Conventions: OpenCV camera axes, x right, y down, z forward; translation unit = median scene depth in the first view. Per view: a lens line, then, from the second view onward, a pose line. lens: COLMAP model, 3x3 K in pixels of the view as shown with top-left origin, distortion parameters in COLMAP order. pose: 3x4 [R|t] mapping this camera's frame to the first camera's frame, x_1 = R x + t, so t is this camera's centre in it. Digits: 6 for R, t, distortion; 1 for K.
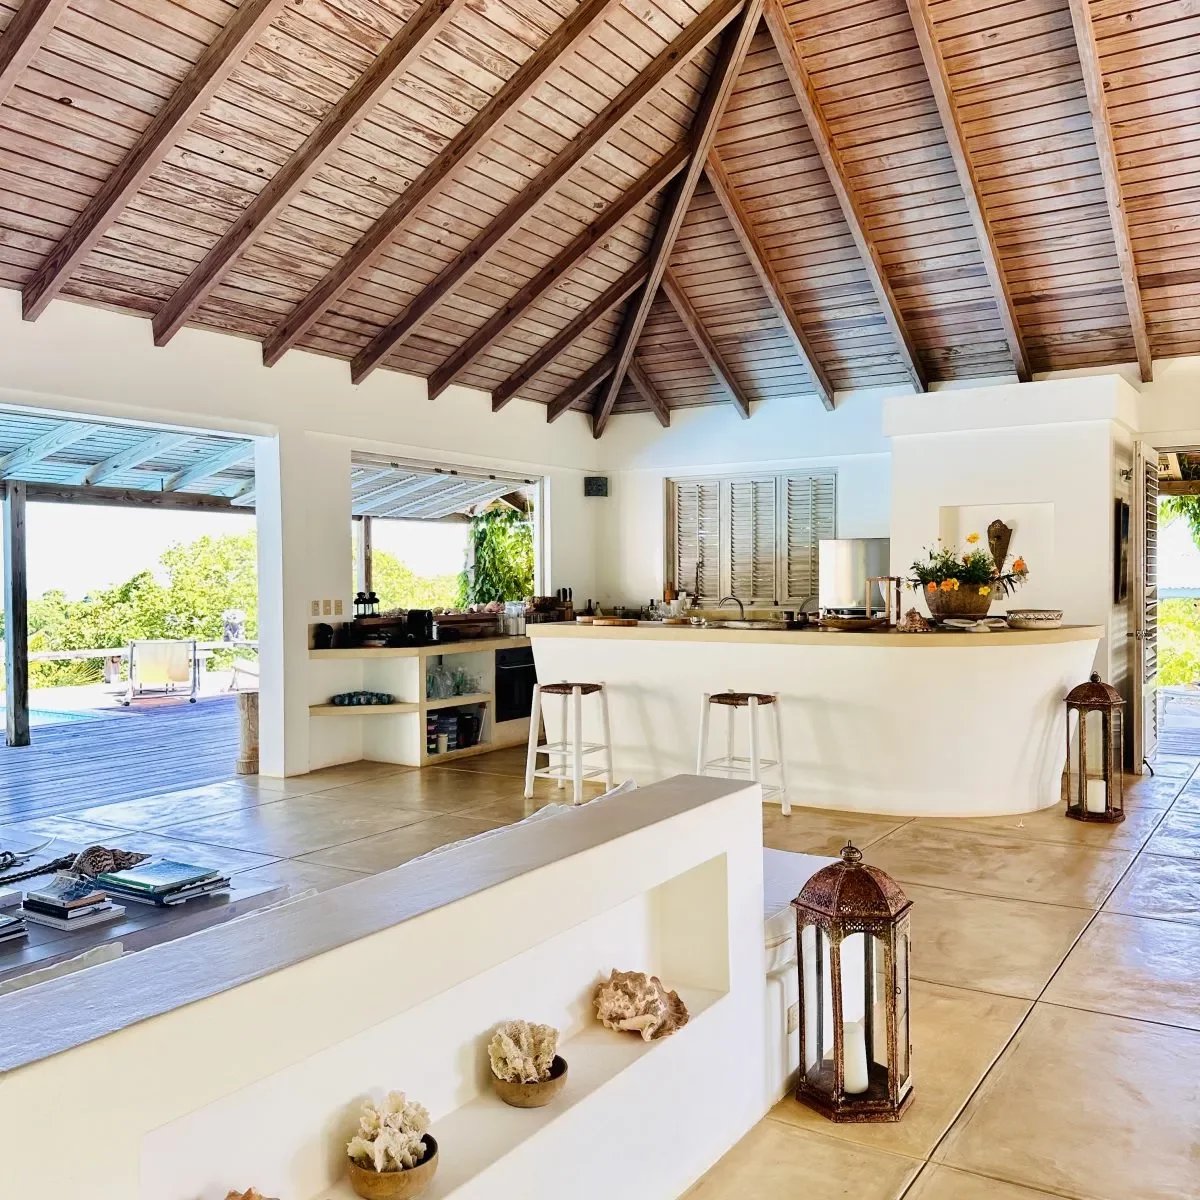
lens RADIAL K [[1164.7, 0, 600.0], [0, 1164.7, 600.0], [0, 0, 1]] dist [0.177476, -0.338116]
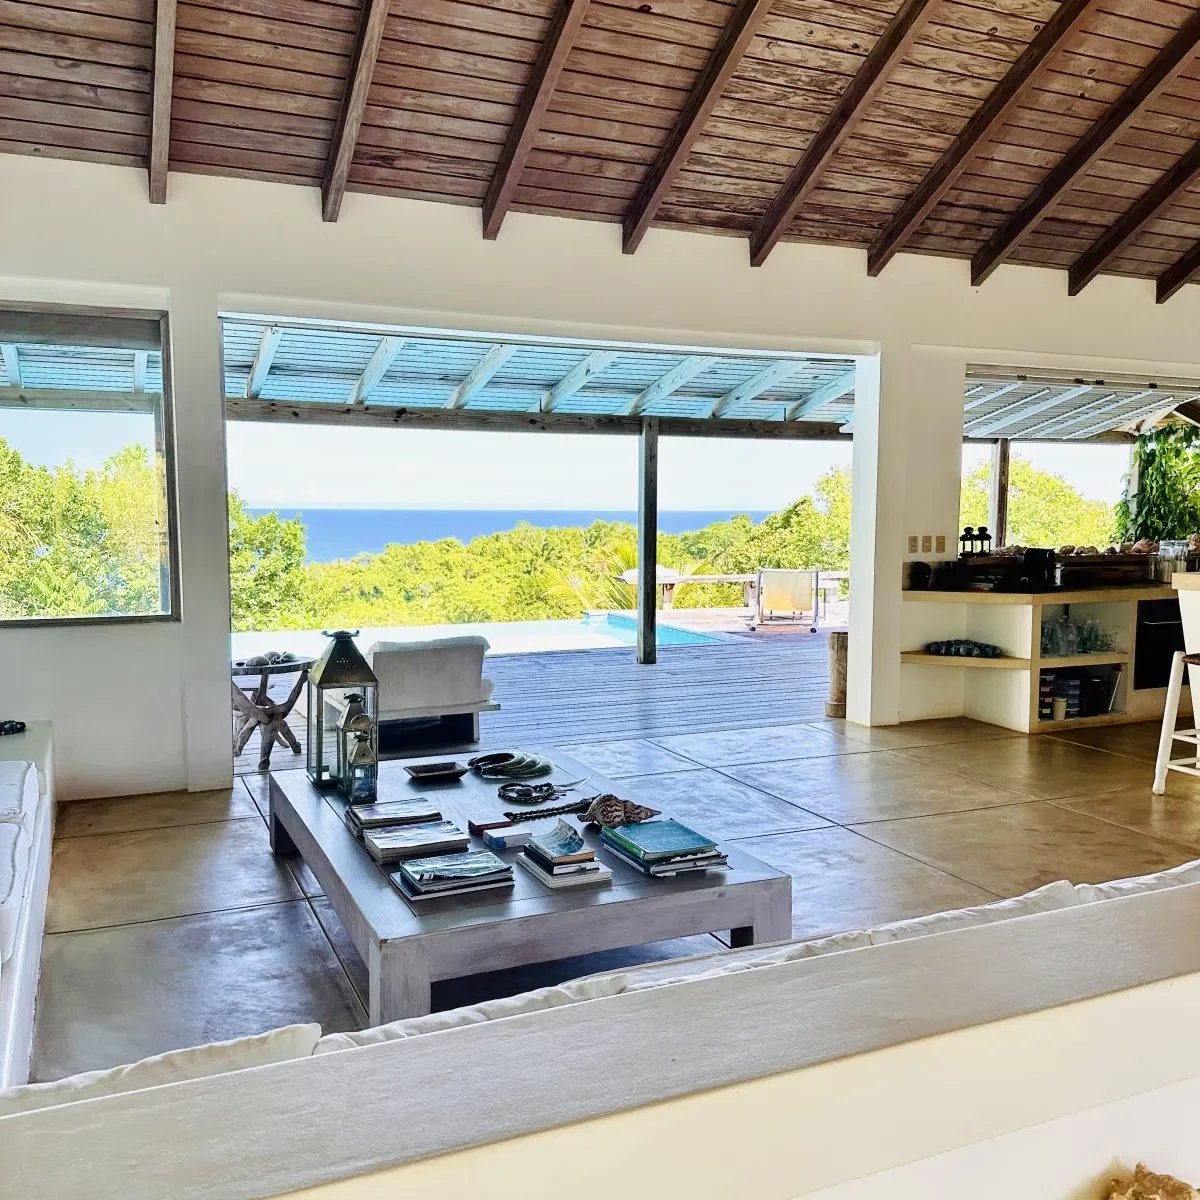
lens RADIAL K [[1117.7, 0, 600.0], [0, 1117.7, 600.0], [0, 0, 1]] dist [0.097630, -0.158847]
pose [[0.831998, 0.056313, -0.551914, 0.036179], [-0.018343, 0.997083, 0.074083, -0.009933], [0.554476, -0.051513, 0.830604, 0.149947]]
